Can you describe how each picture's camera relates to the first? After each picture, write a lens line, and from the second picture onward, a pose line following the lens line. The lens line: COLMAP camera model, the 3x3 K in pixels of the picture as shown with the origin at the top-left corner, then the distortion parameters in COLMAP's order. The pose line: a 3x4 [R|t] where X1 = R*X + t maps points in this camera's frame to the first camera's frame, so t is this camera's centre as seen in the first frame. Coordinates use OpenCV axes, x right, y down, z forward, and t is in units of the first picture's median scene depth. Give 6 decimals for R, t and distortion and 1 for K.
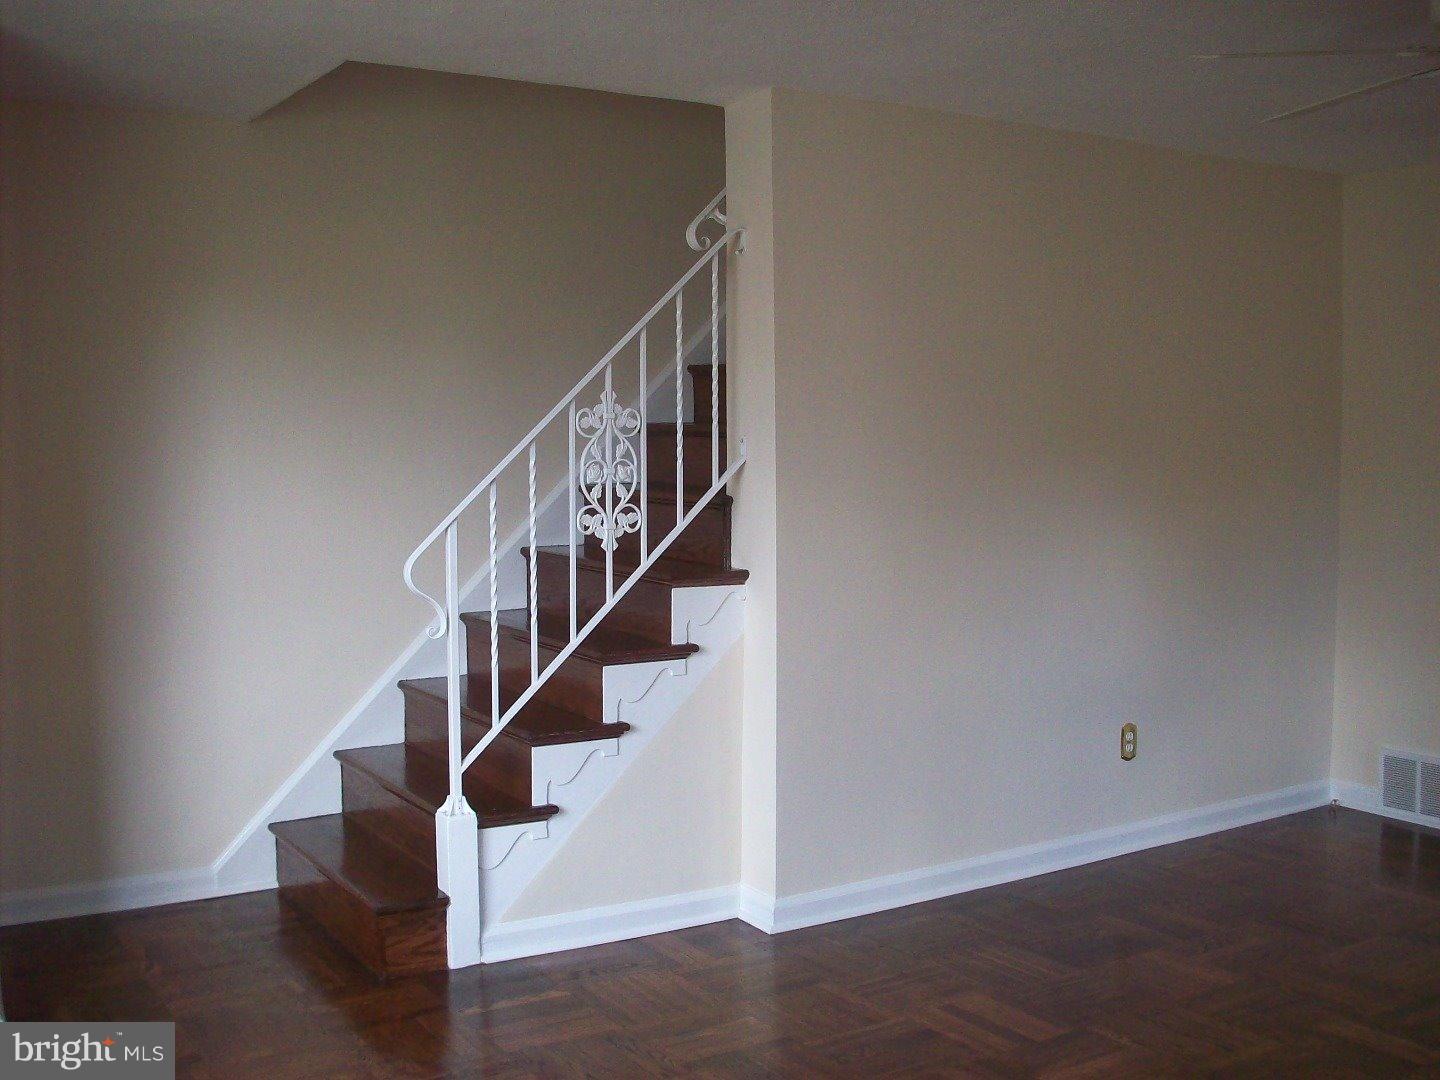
lens RADIAL K [[1581.4, 0, 720.0], [0, 1581.4, 540.0], [0, 0, 1]] dist [-0.142221, 0.041938]
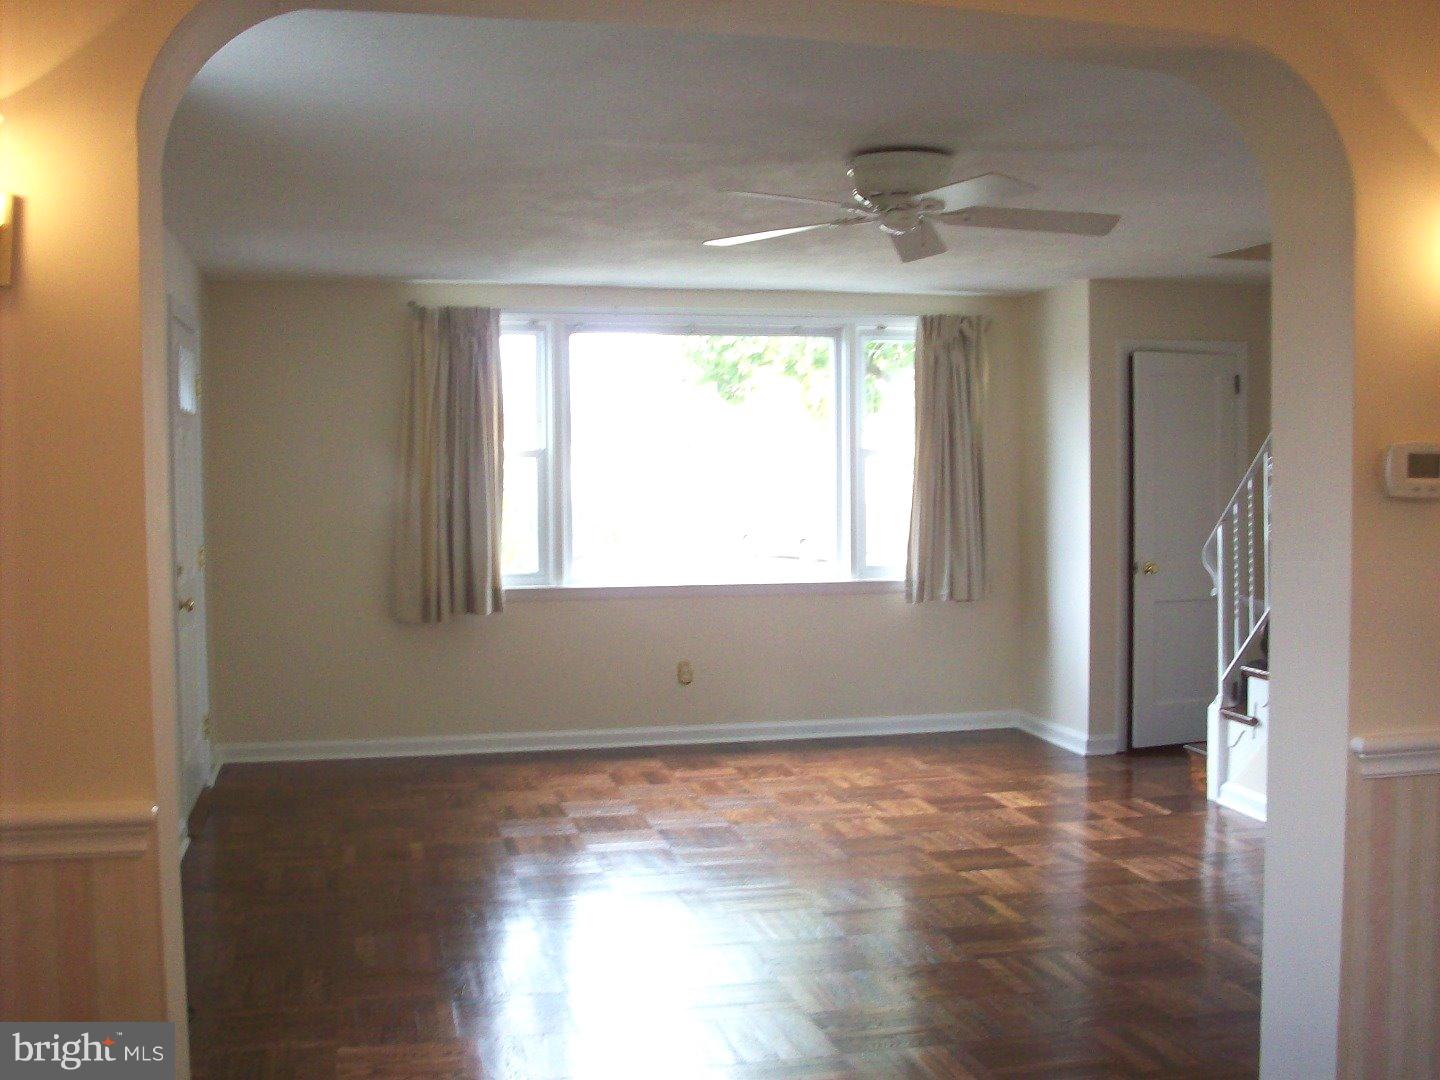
lens RADIAL K [[1581.4, 0, 720.0], [0, 1581.4, 540.0], [0, 0, 1]] dist [-0.142221, 0.041938]
pose [[-0.314391, 0.050186, -0.947966, 1.474910], [-0.060281, 0.995531, 0.072696, -0.081020], [0.947378, 0.080000, -0.309961, 0.963792]]
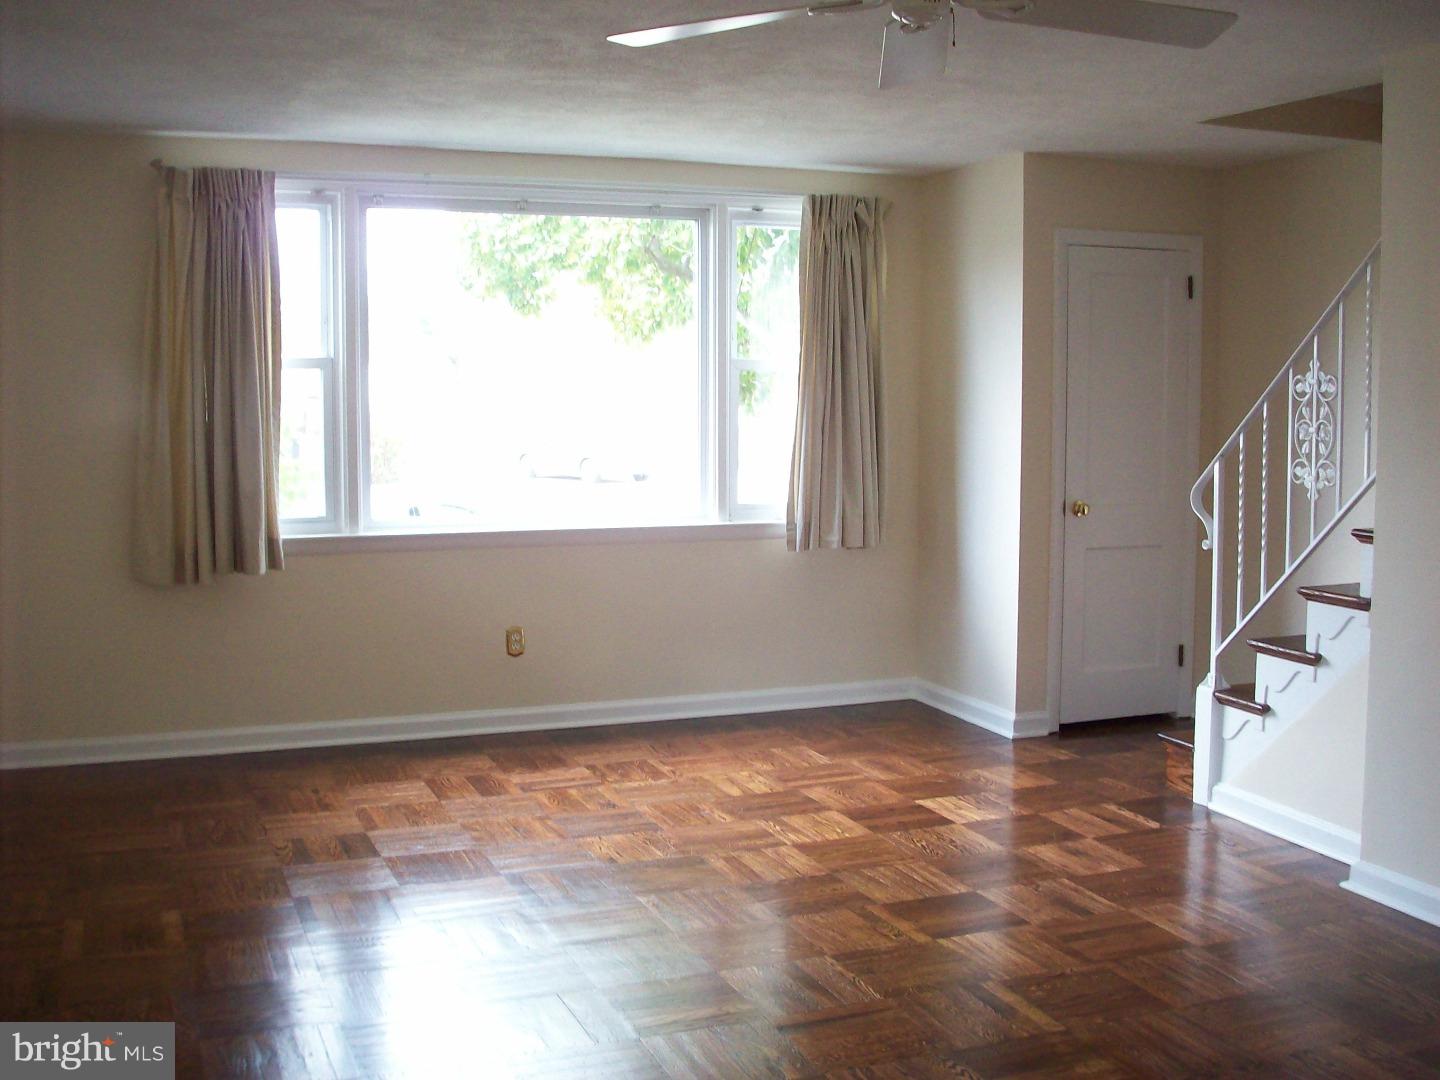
lens RADIAL K [[1581.4, 0, 720.0], [0, 1581.4, 540.0], [0, 0, 1]] dist [-0.142221, 0.041938]
pose [[-0.171312, 0.100638, -0.980063, 1.120127], [-0.071309, 0.990894, 0.114214, -0.062854], [0.982633, 0.089453, -0.162576, 0.773129]]
